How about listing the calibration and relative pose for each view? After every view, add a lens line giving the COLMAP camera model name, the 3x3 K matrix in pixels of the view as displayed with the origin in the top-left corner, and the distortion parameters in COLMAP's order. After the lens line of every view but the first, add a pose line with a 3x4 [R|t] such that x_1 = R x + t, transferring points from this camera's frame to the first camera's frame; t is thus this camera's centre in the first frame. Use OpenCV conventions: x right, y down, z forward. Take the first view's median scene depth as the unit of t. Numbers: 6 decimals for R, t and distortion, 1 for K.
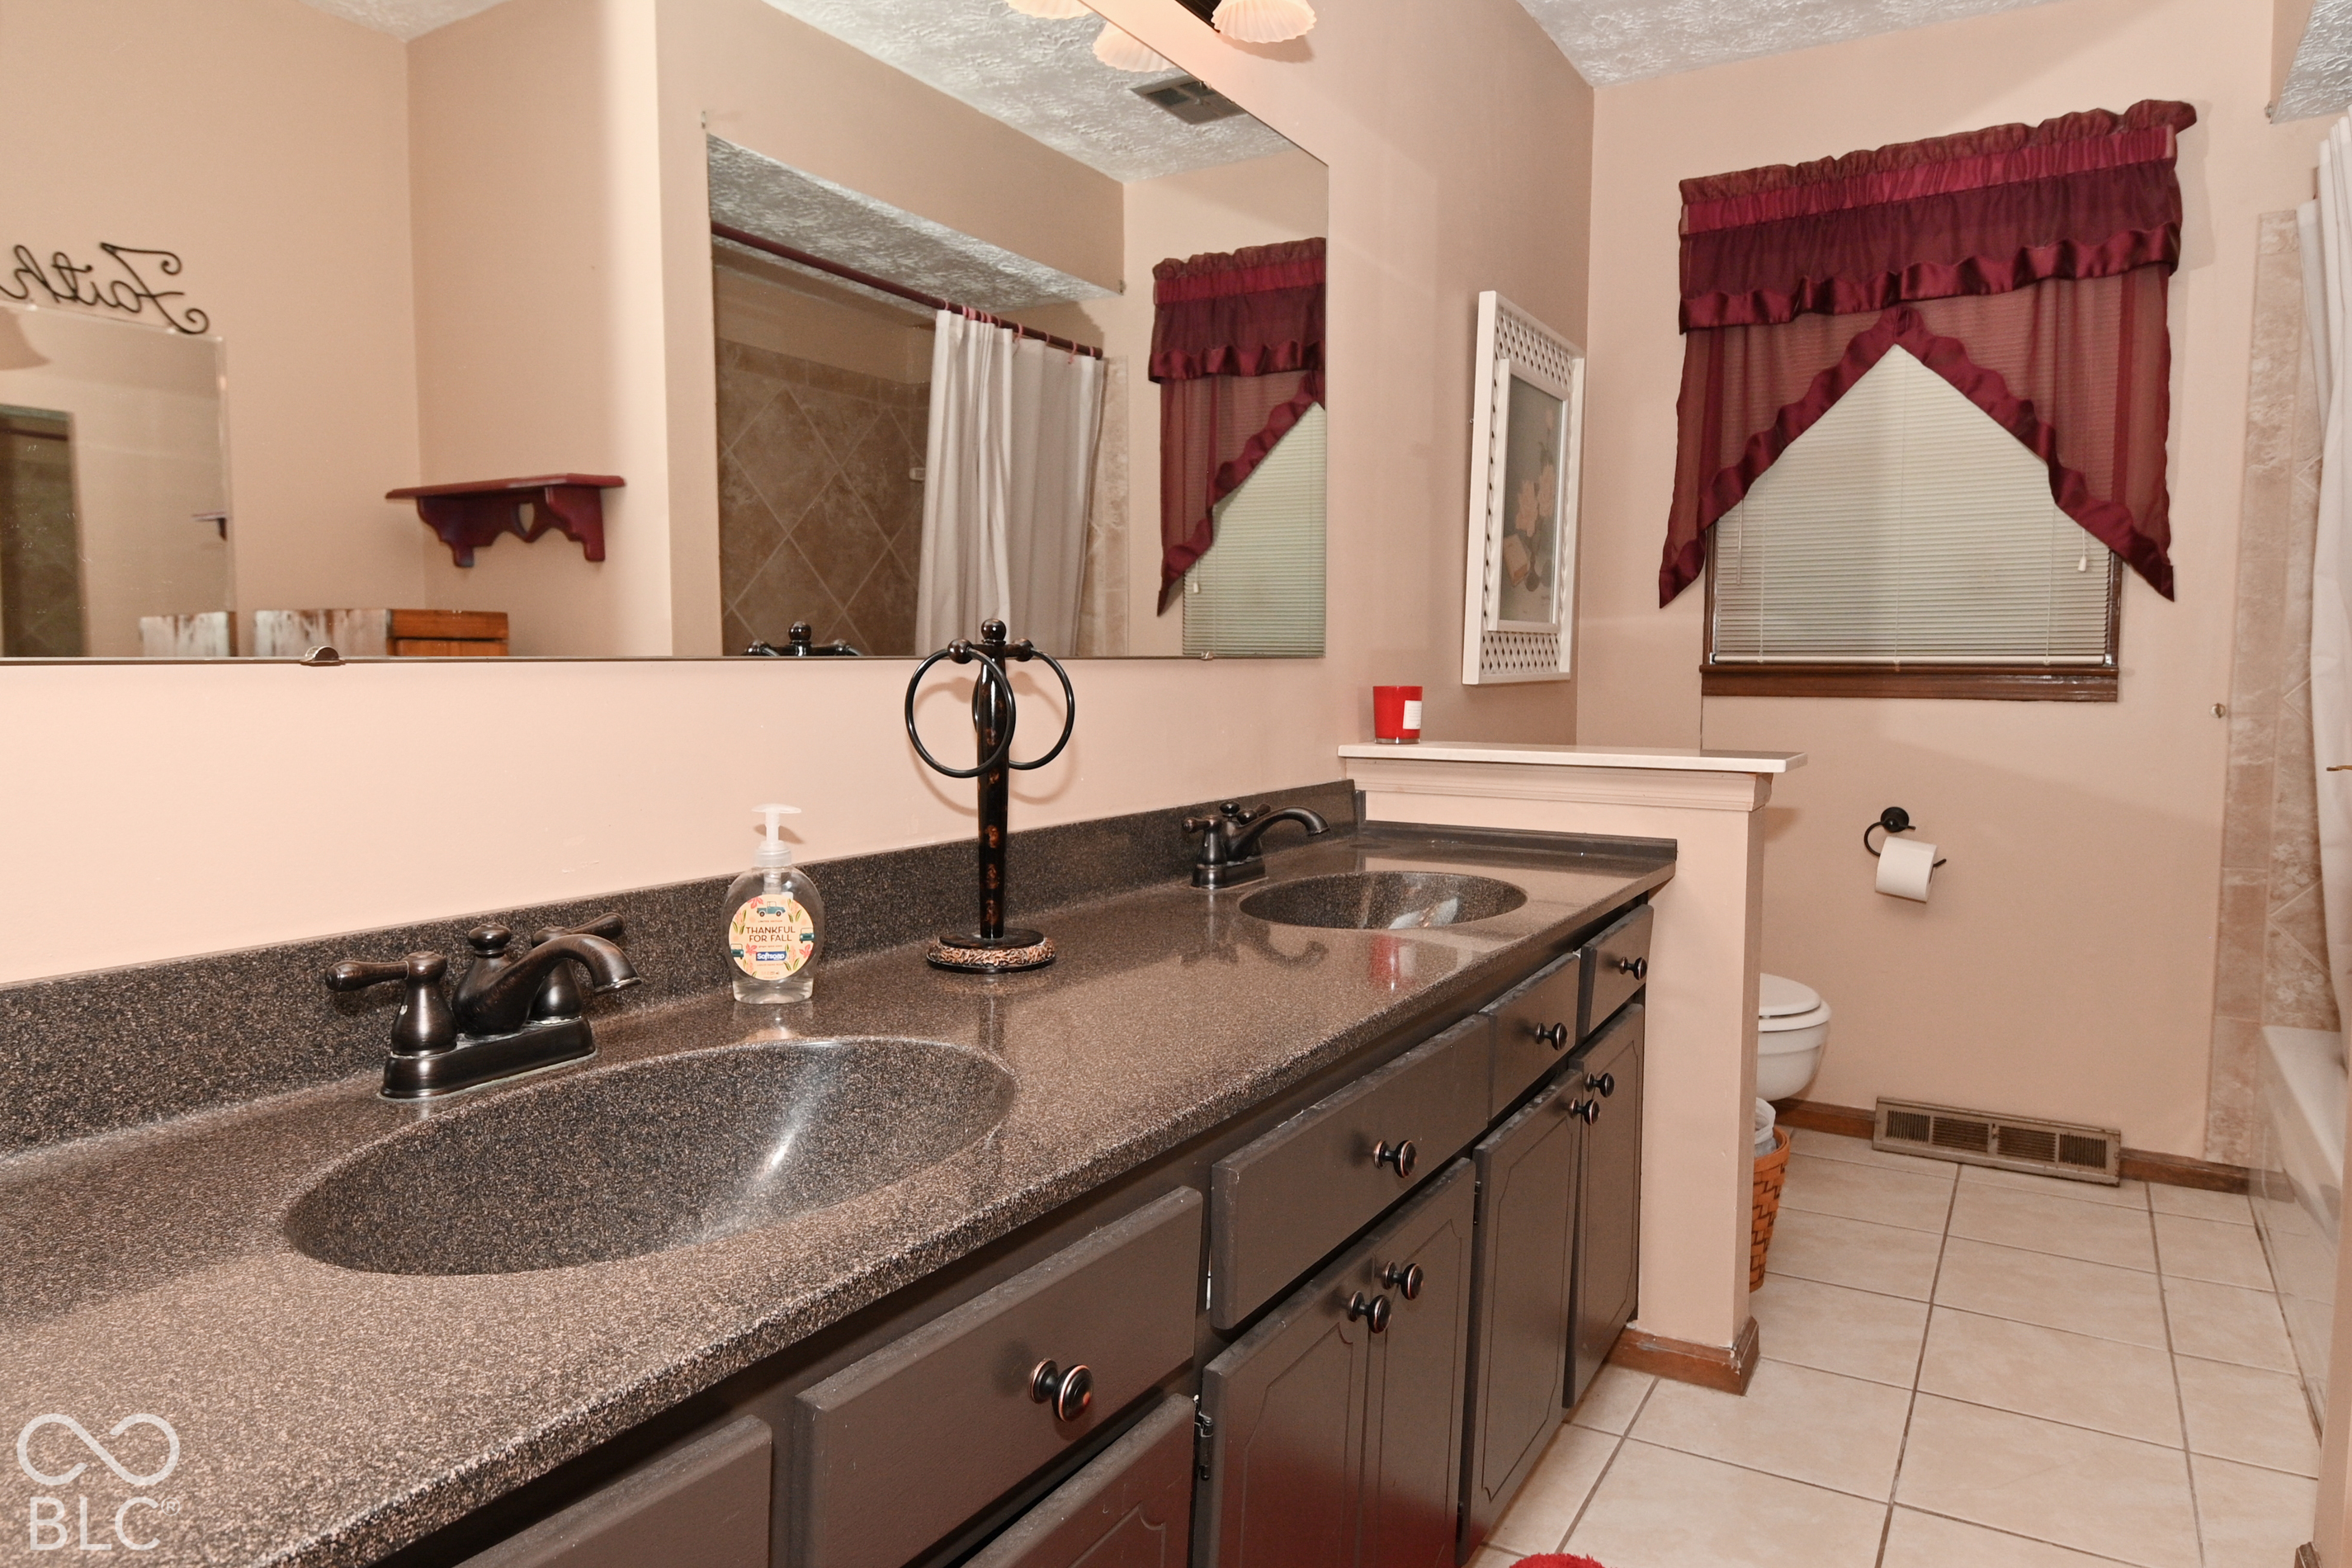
lens RADIAL K [[1444.1, 0, 1176.0], [0, 1444.1, 784.0], [0, 0, 1]] dist [0.015221, -0.023174]
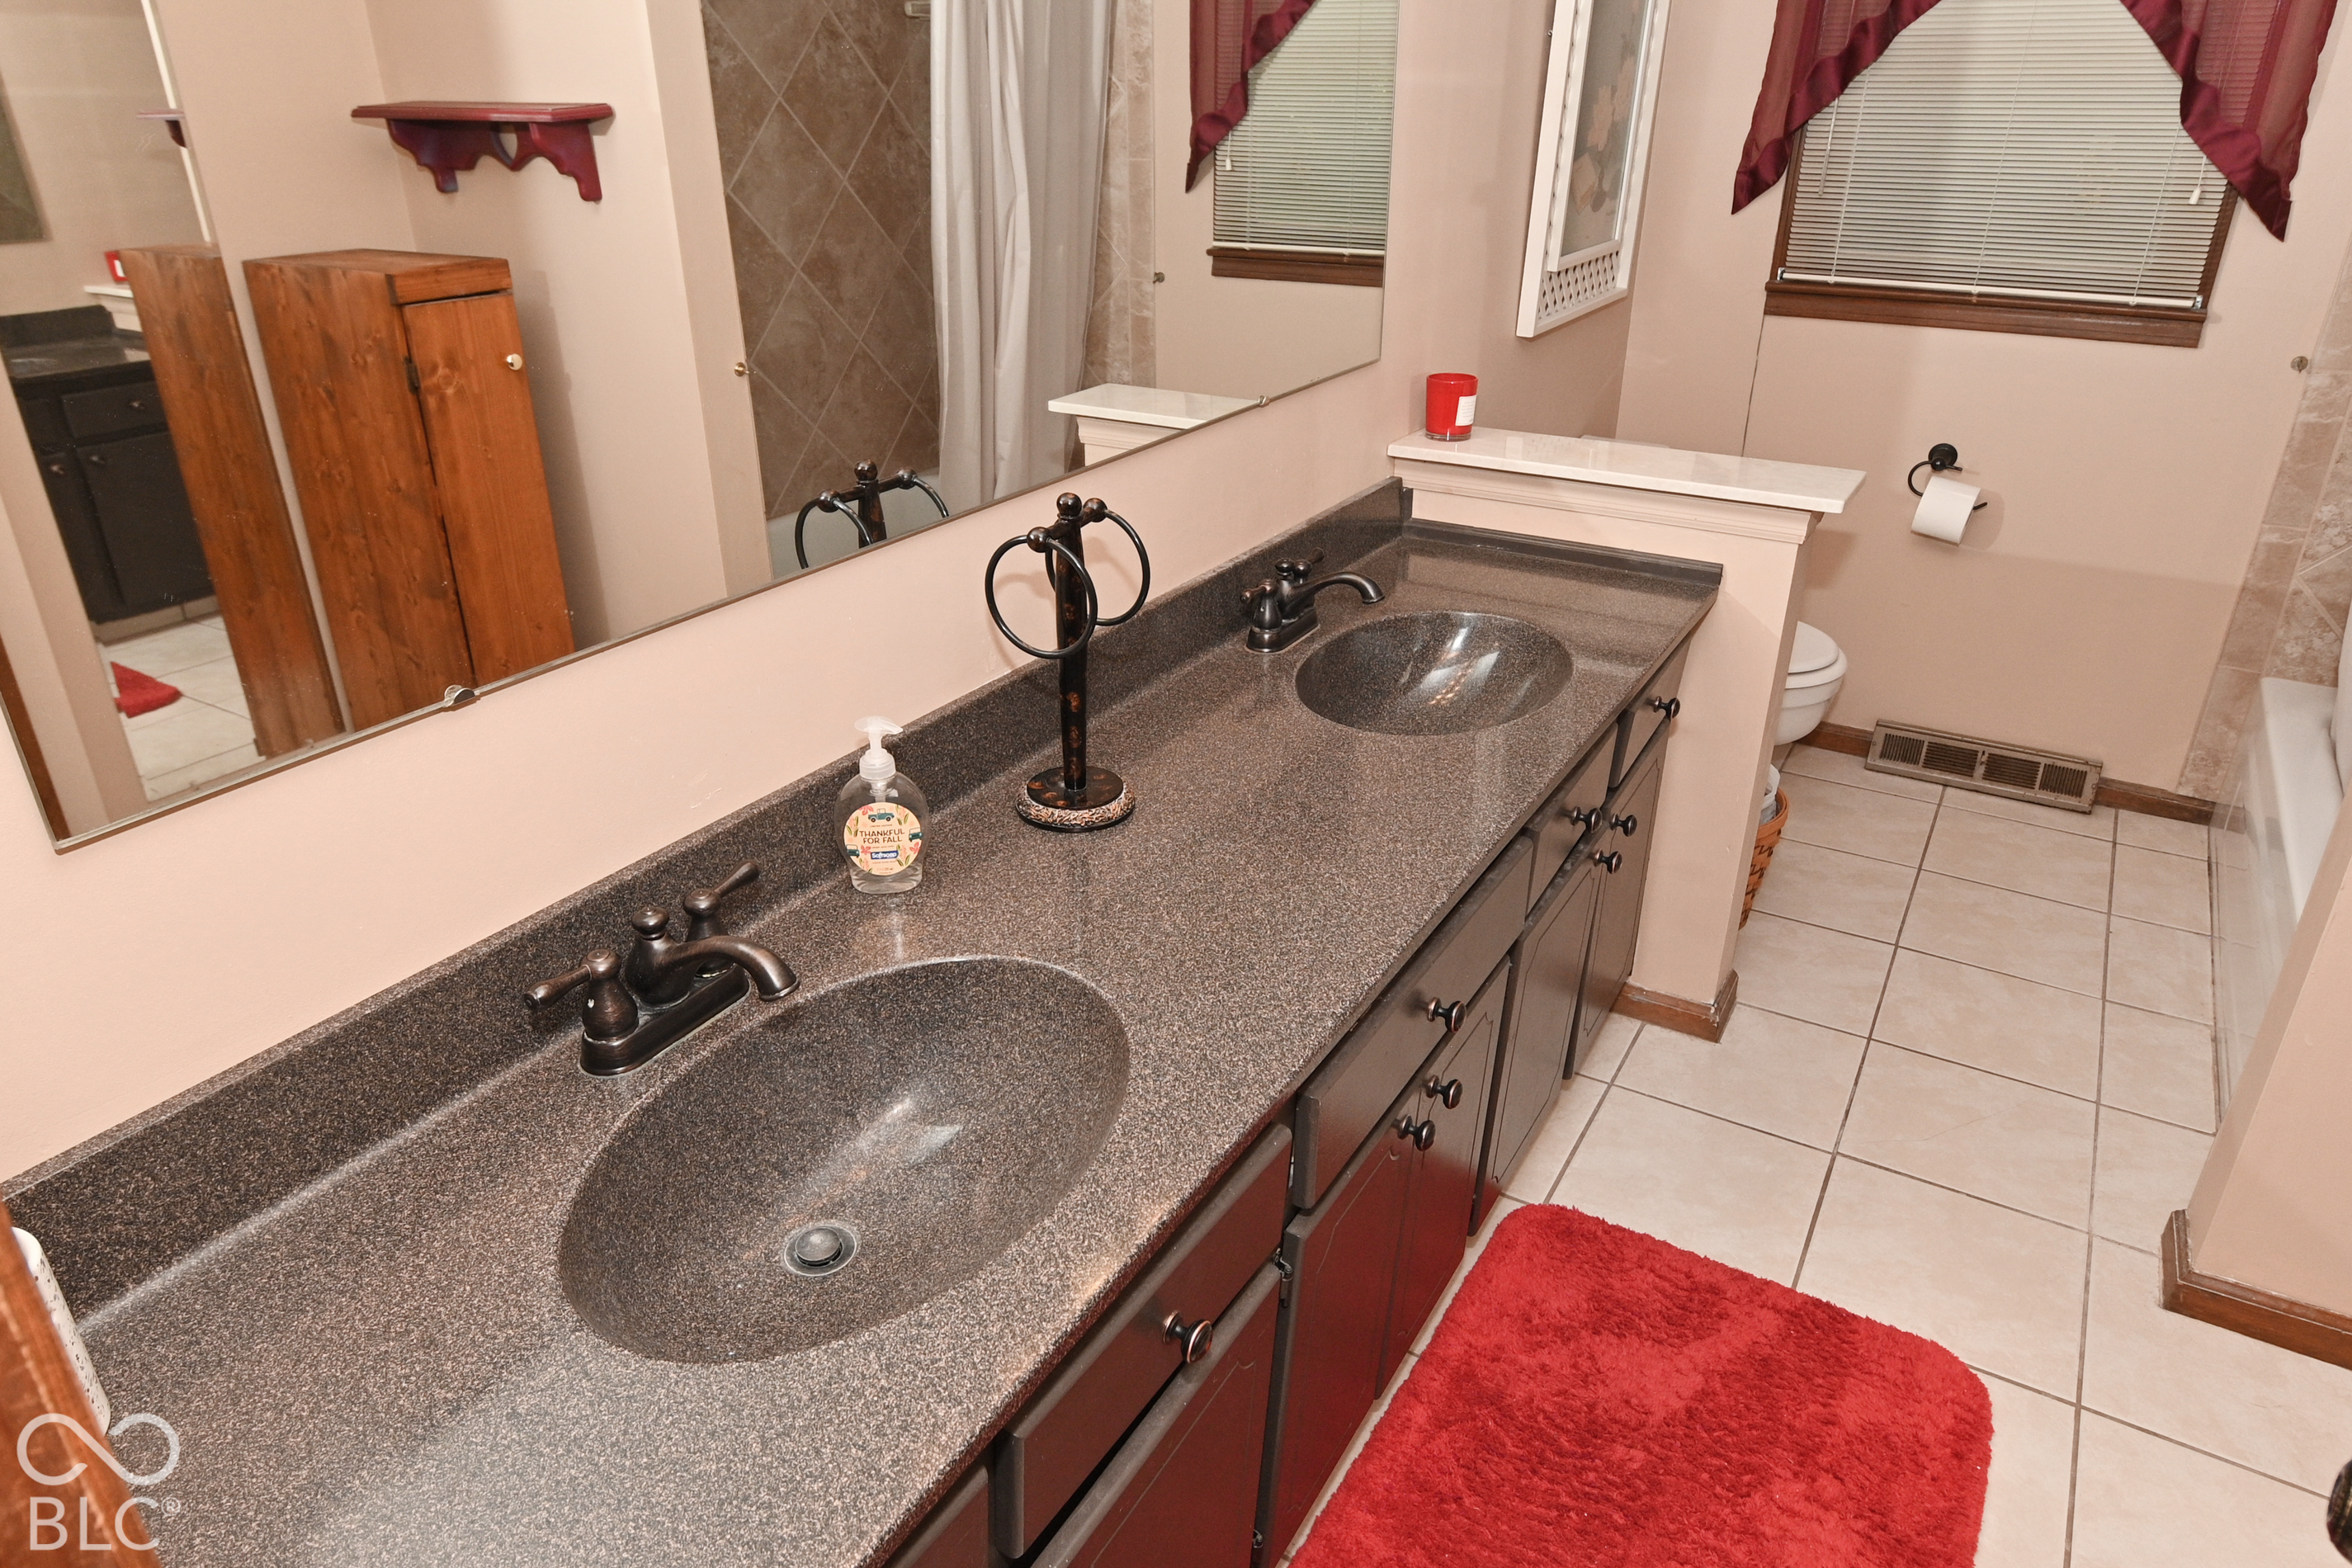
lens RADIAL K [[1435.4, 0, 1176.0], [0, 1435.4, 784.0], [0, 0, 1]] dist [0.018393, -0.024114]
pose [[0.999980, -0.003189, -0.005473, -0.022866], [0.004918, 0.935428, 0.353484, -0.130846], [0.003992, -0.353504, 0.935425, 0.003549]]
